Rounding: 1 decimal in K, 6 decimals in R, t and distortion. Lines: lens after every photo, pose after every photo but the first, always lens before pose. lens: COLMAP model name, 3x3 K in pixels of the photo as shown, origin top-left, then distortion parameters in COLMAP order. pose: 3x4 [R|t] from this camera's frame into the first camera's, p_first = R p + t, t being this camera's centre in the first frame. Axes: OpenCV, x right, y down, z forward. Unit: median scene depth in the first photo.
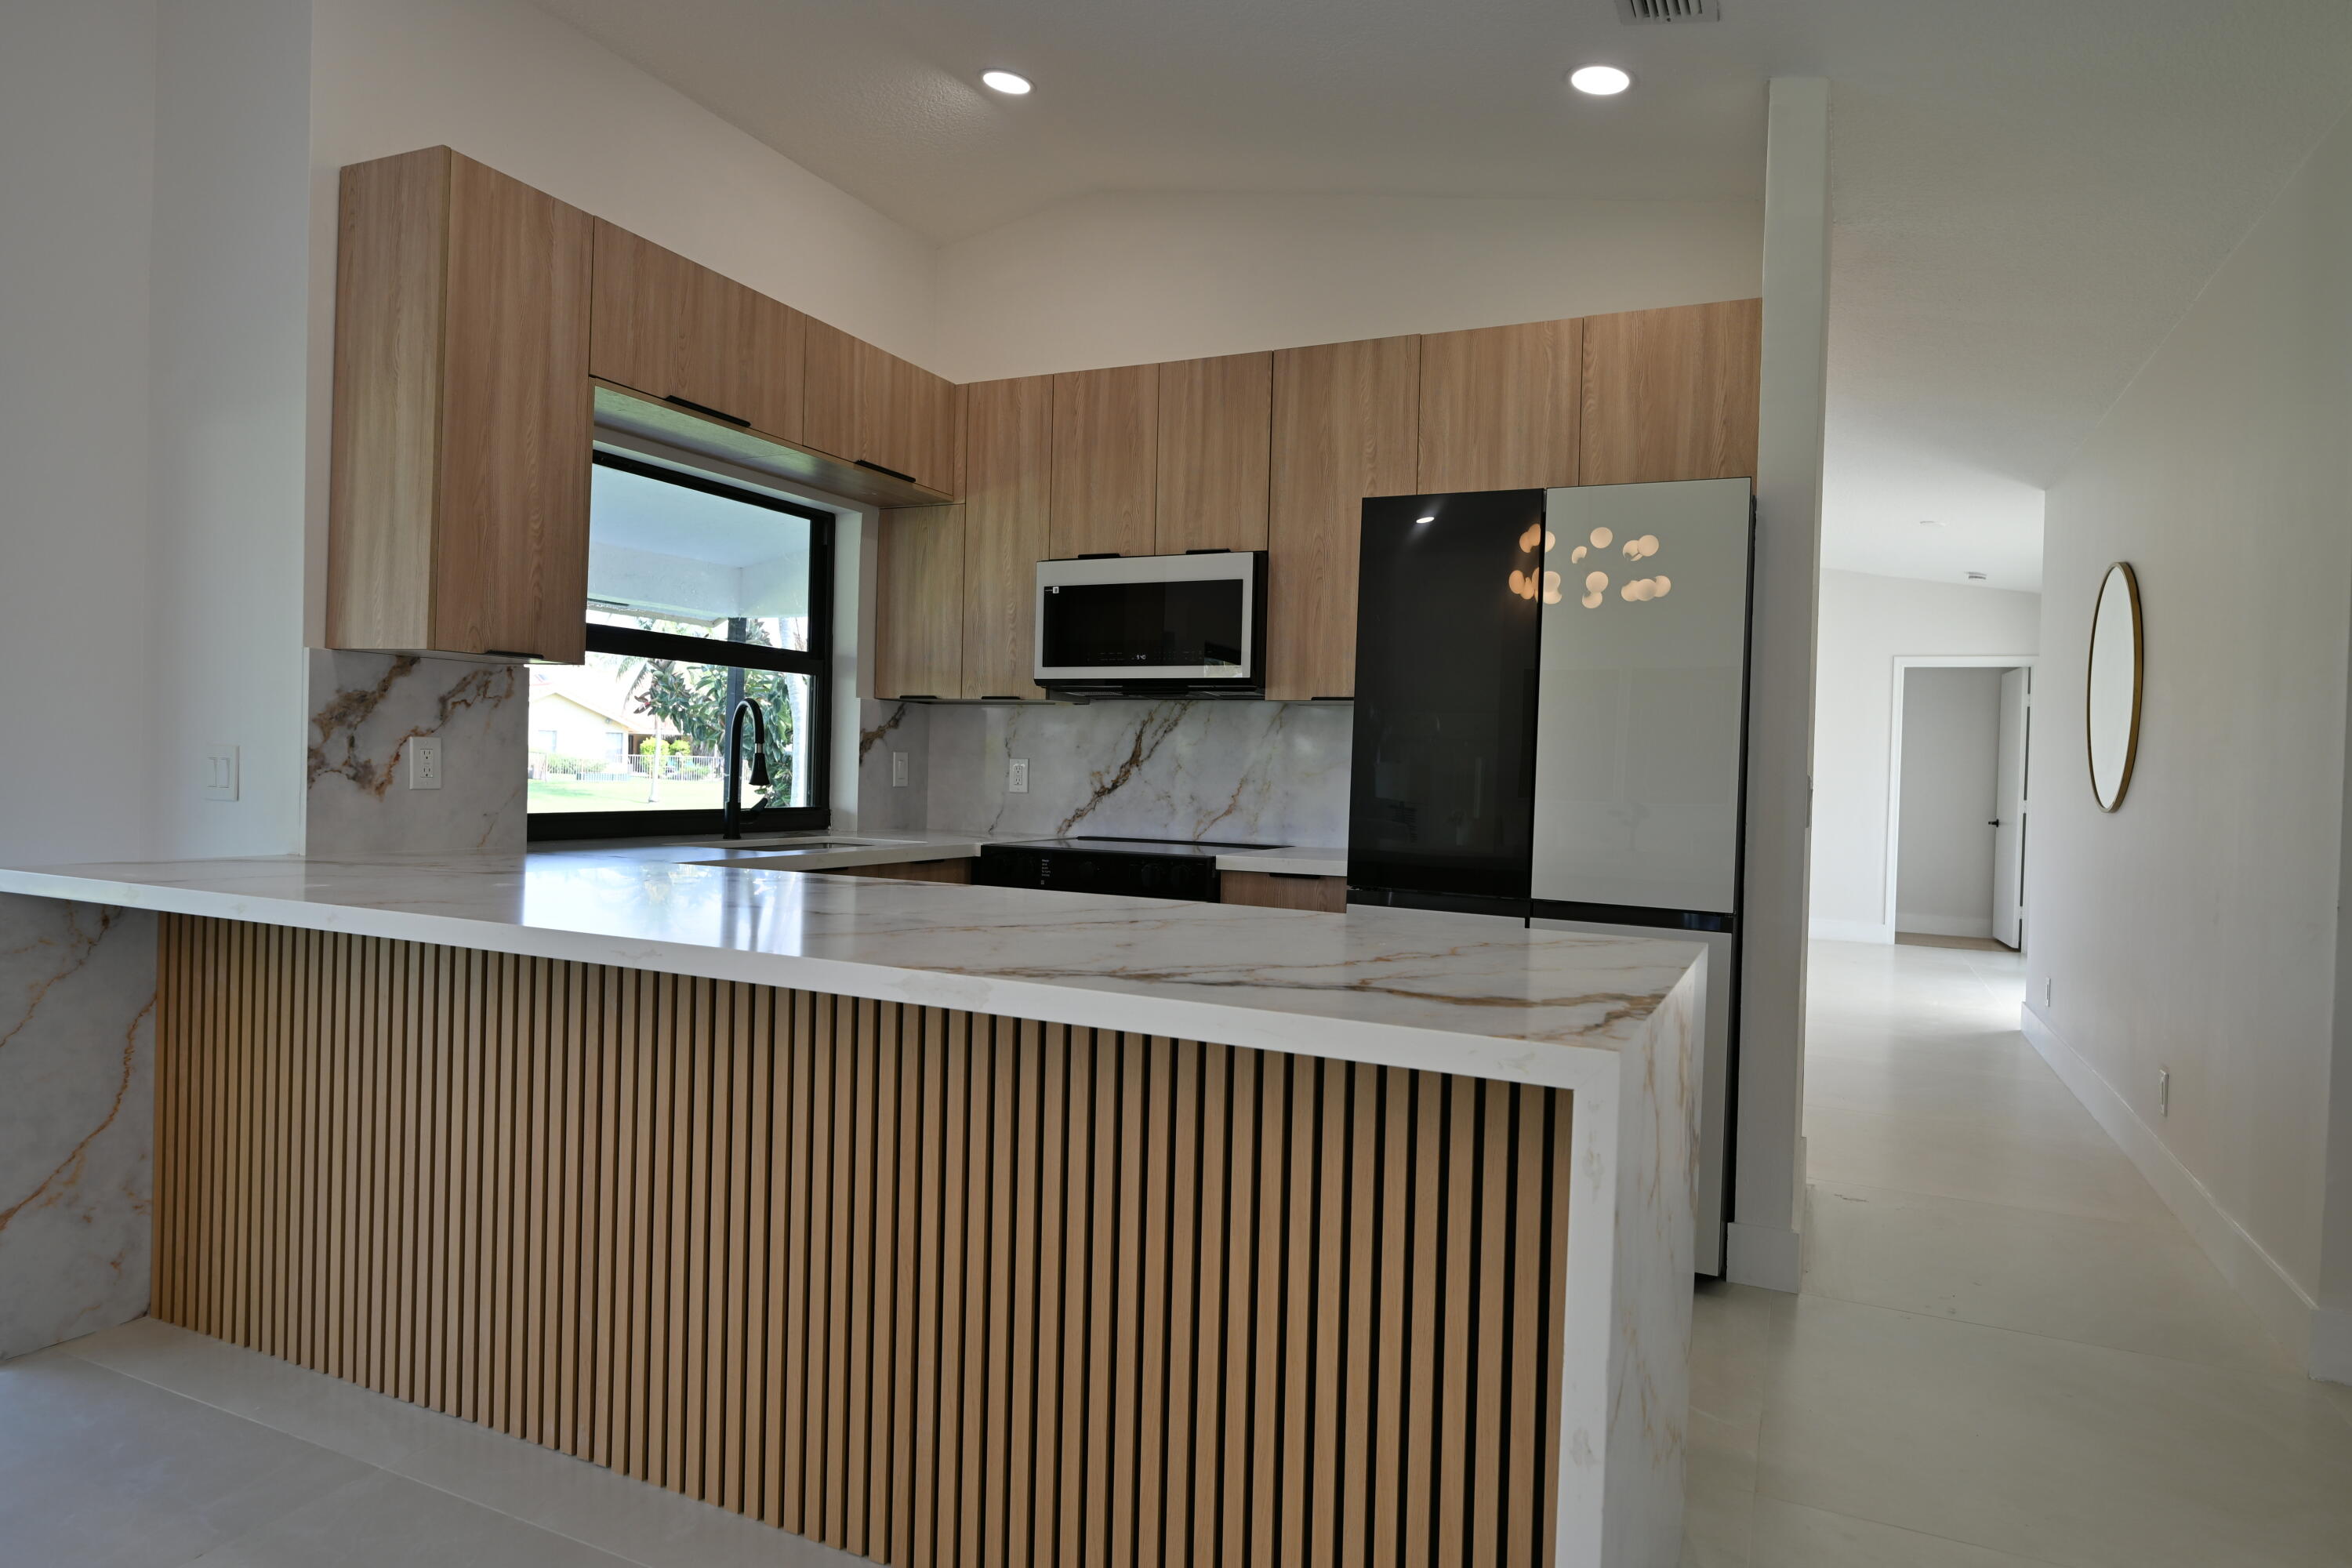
lens RADIAL K [[1364.8, 0, 1173.8], [0, 1364.8, 785.4], [0, 0, 1]] dist [-0.003953, -0.001099]
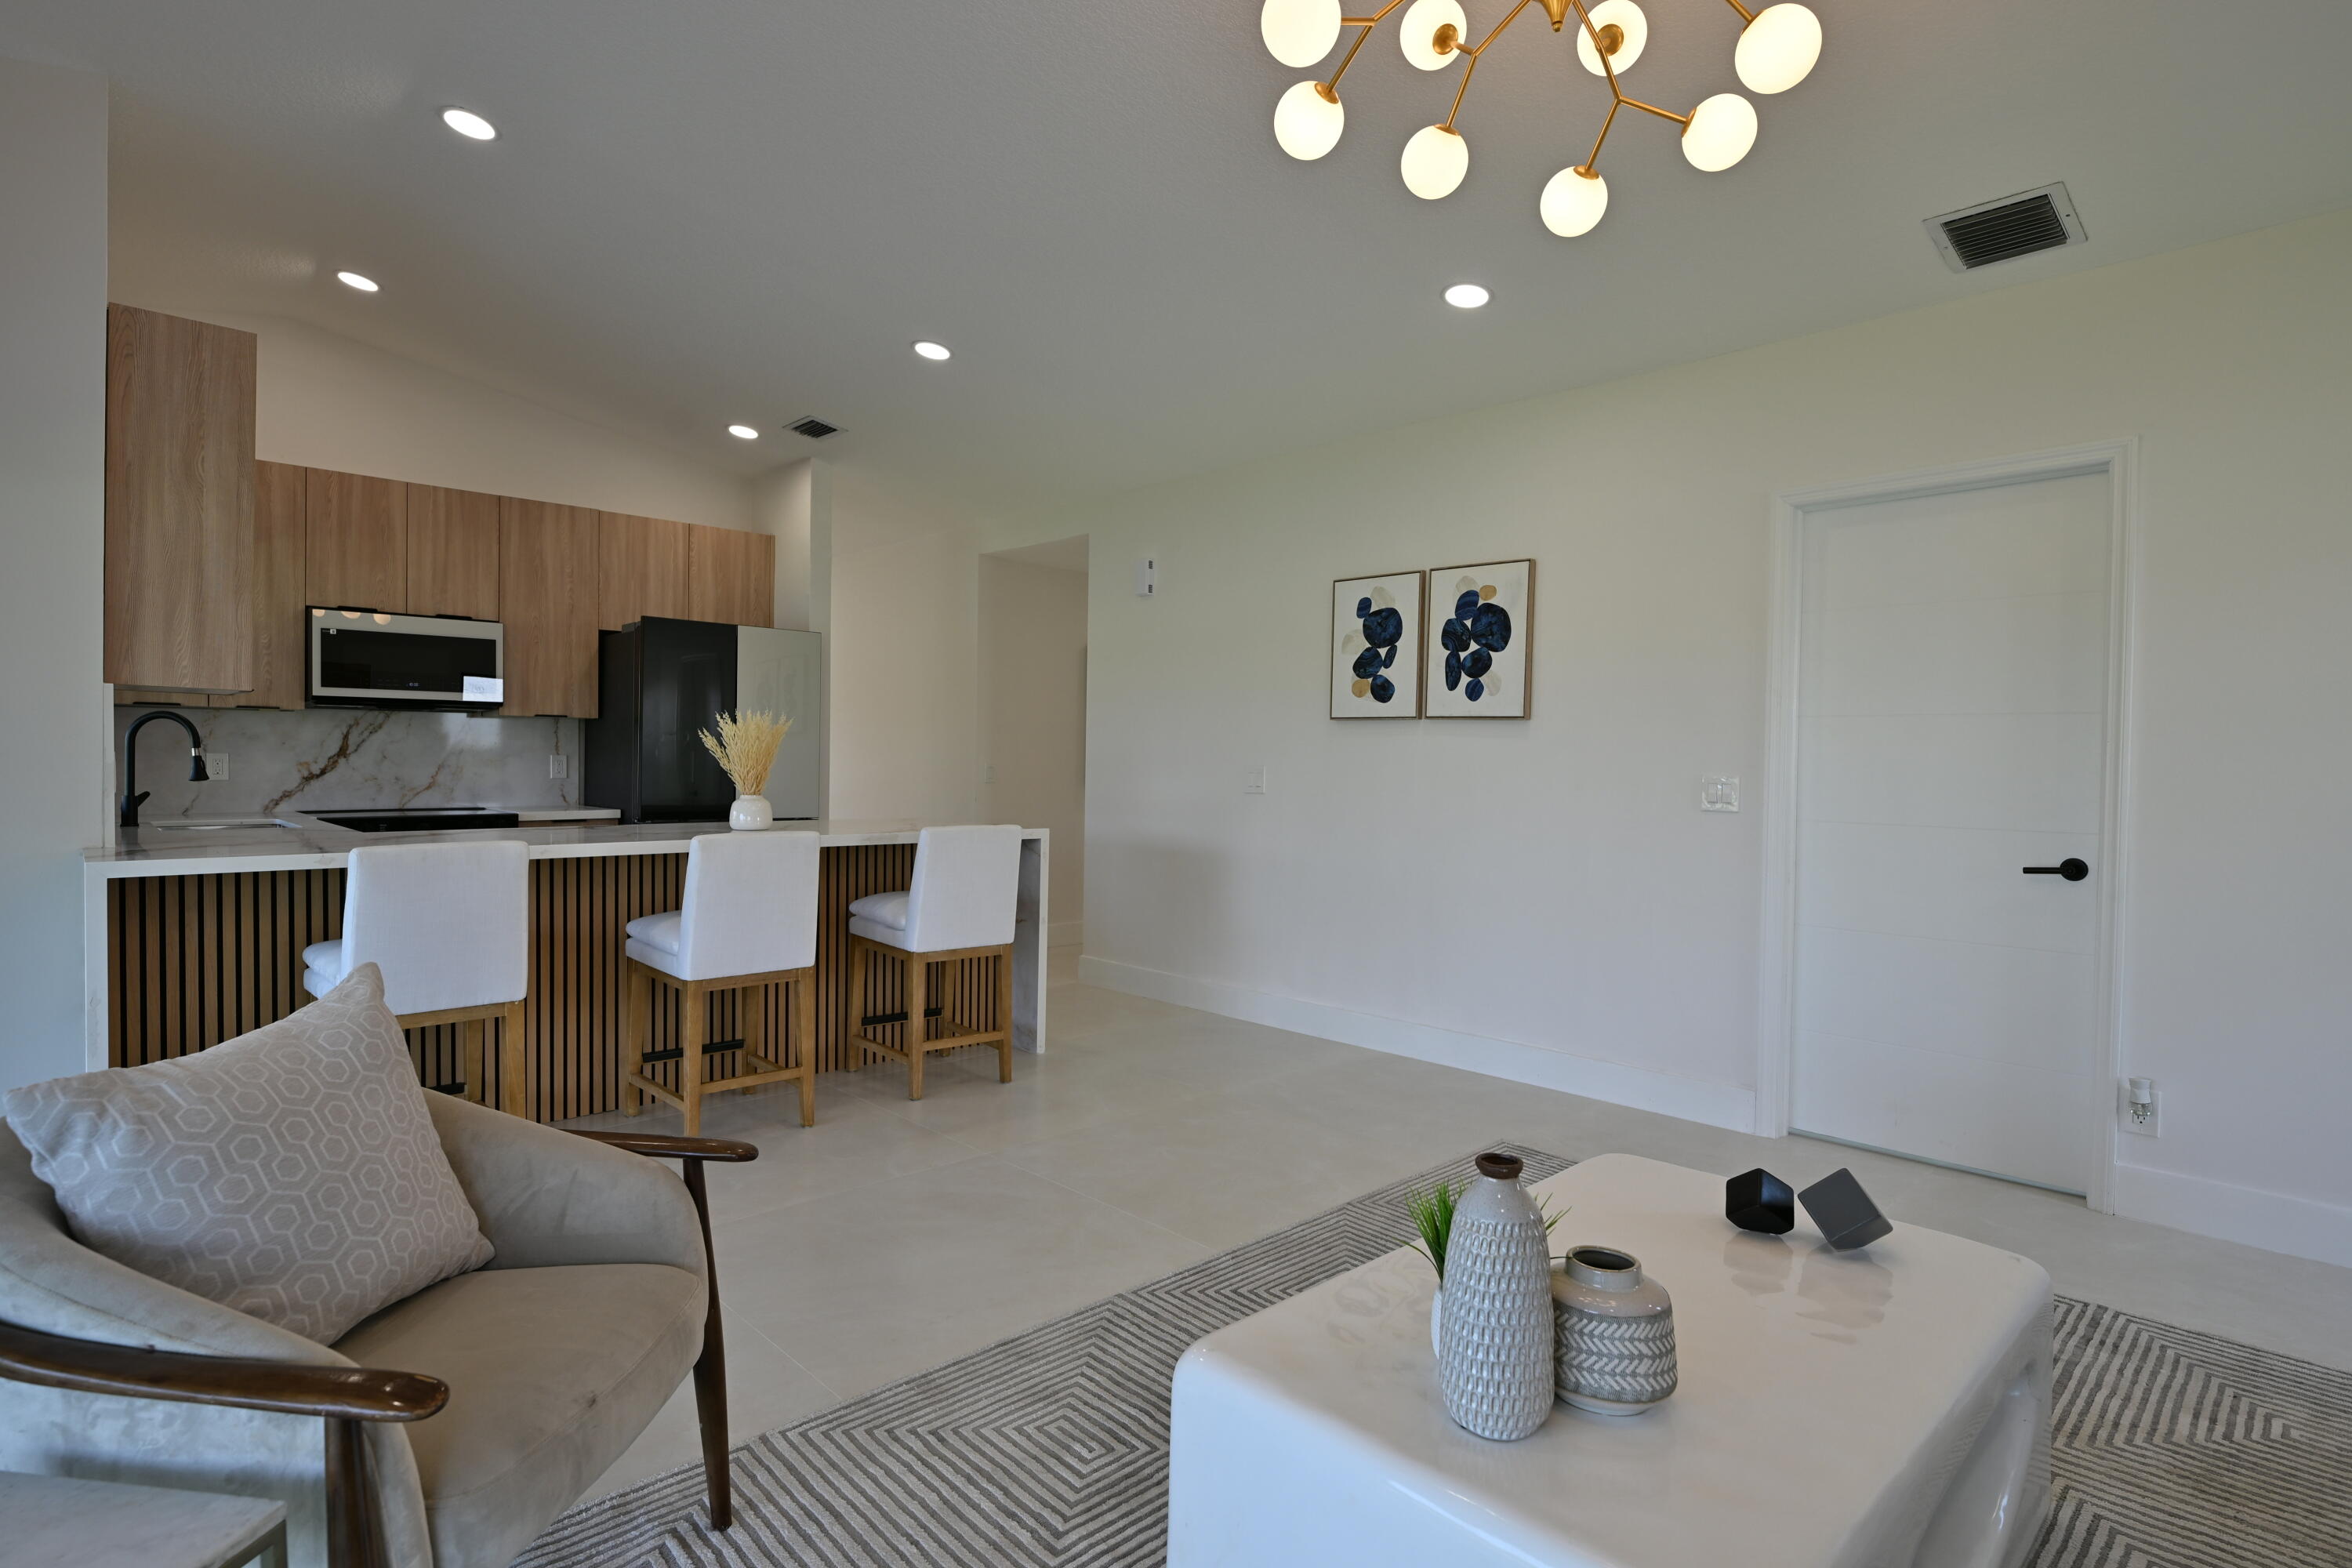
lens RADIAL K [[1180.8, 0, 1176.0], [0, 1180.8, 784.0], [0, 0, 1]] dist [-0.003330, -0.000853]
pose [[0.360455, -0.041576, 0.931850, -0.978703], [0.010844, 0.999125, 0.040384, -0.030905], [-0.932714, -0.004451, 0.360590, -0.242813]]
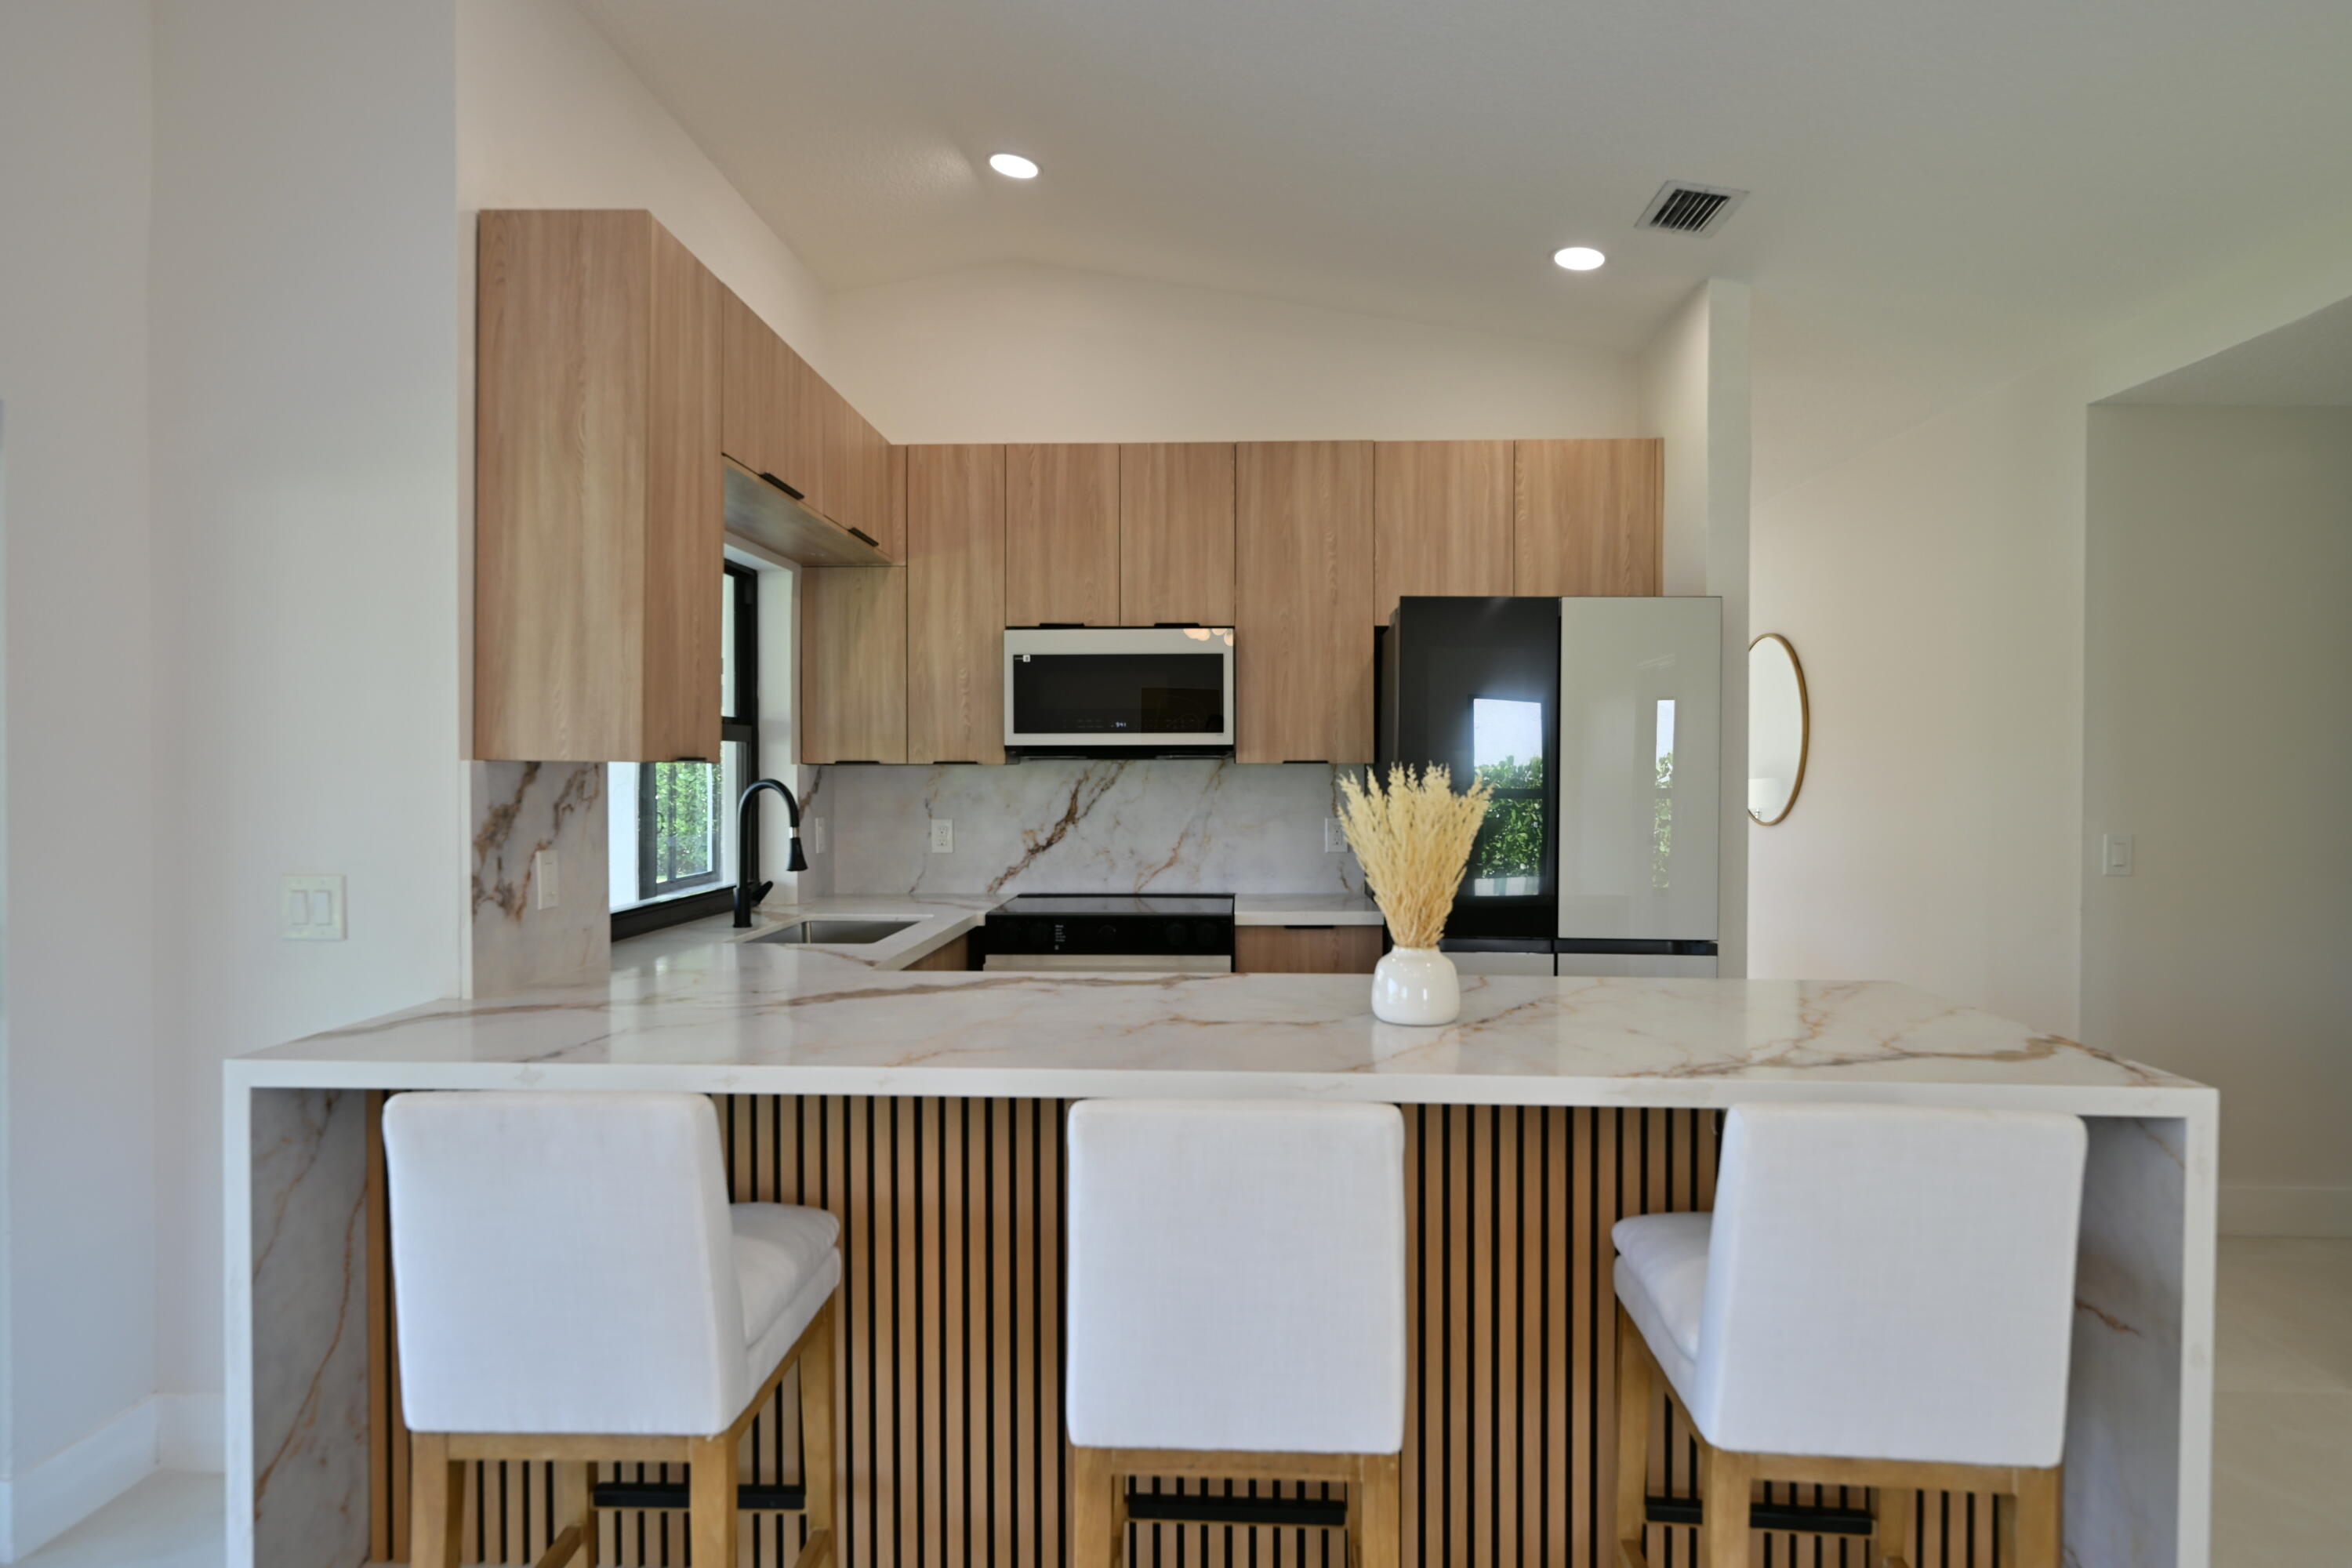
lens RADIAL K [[1364.8, 0, 1173.8], [0, 1364.8, 785.4], [0, 0, 1]] dist [-0.003953, -0.001099]
pose [[0.923764, -0.031872, 0.381634, -0.413442], [0.030280, 0.999490, 0.010177, -0.060451], [-0.381764, 0.002154, 0.924257, 0.015347]]
